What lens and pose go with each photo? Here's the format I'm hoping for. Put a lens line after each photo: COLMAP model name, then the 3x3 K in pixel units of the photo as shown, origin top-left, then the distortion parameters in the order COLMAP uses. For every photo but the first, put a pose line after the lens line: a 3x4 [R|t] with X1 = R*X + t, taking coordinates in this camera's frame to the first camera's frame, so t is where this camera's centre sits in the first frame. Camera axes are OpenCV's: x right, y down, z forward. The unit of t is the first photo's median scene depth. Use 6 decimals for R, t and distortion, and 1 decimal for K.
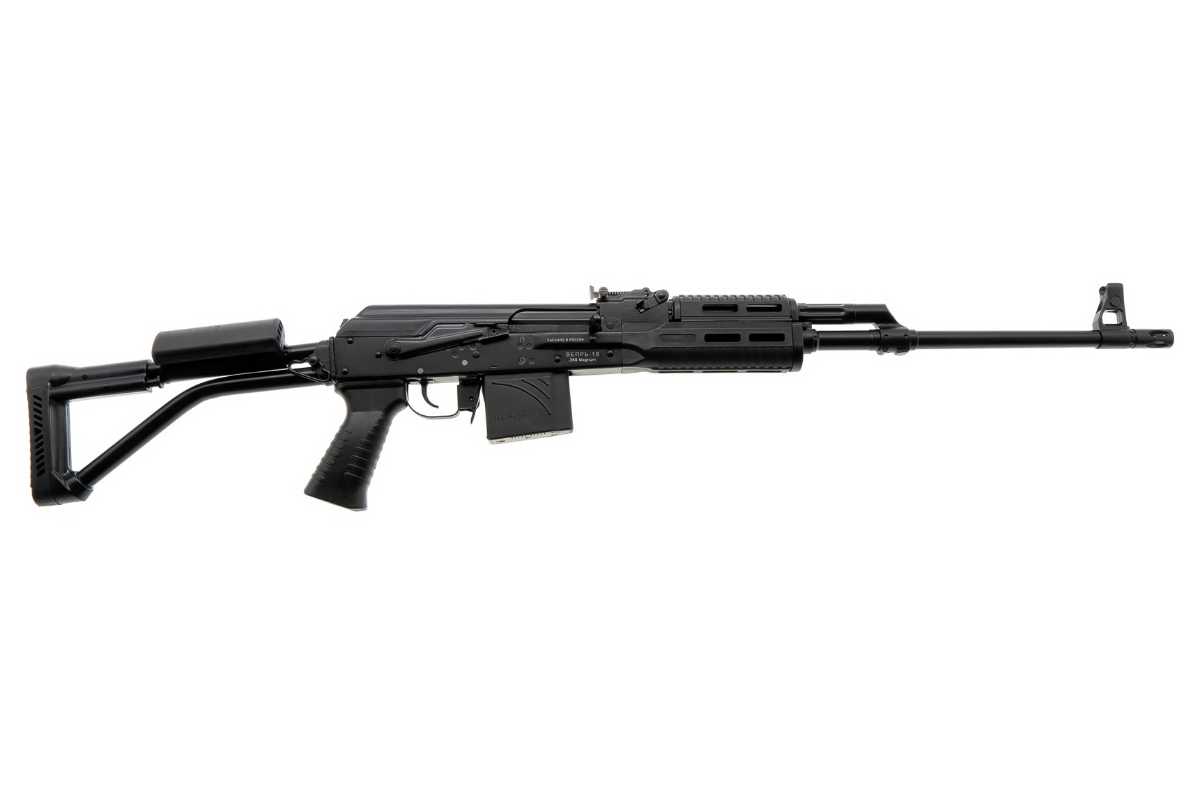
lens RADIAL K [[1098.6, 0, 600.0], [0, 1098.6, 399.5], [0, 0, 1]] dist [0.174103, -0.002371]
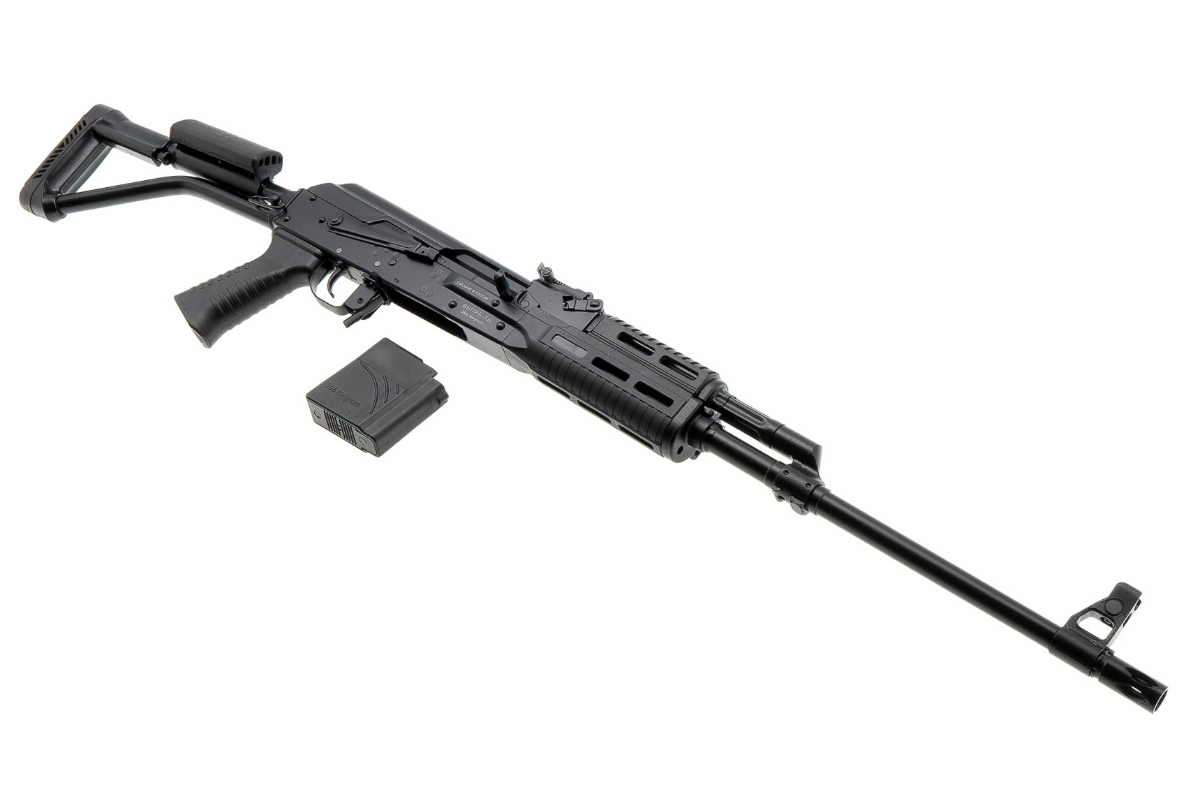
lens RADIAL K [[1098.6, 0, 600.0], [0, 1098.6, 400.5], [0, 0, 1]] dist [0.174103, -0.002371]
pose [[0.762961, 0.469268, -0.444610, 0.457373], [-0.566646, 0.816507, -0.110586, 0.052747], [0.311133, 0.336309, 0.888872, 0.298282]]
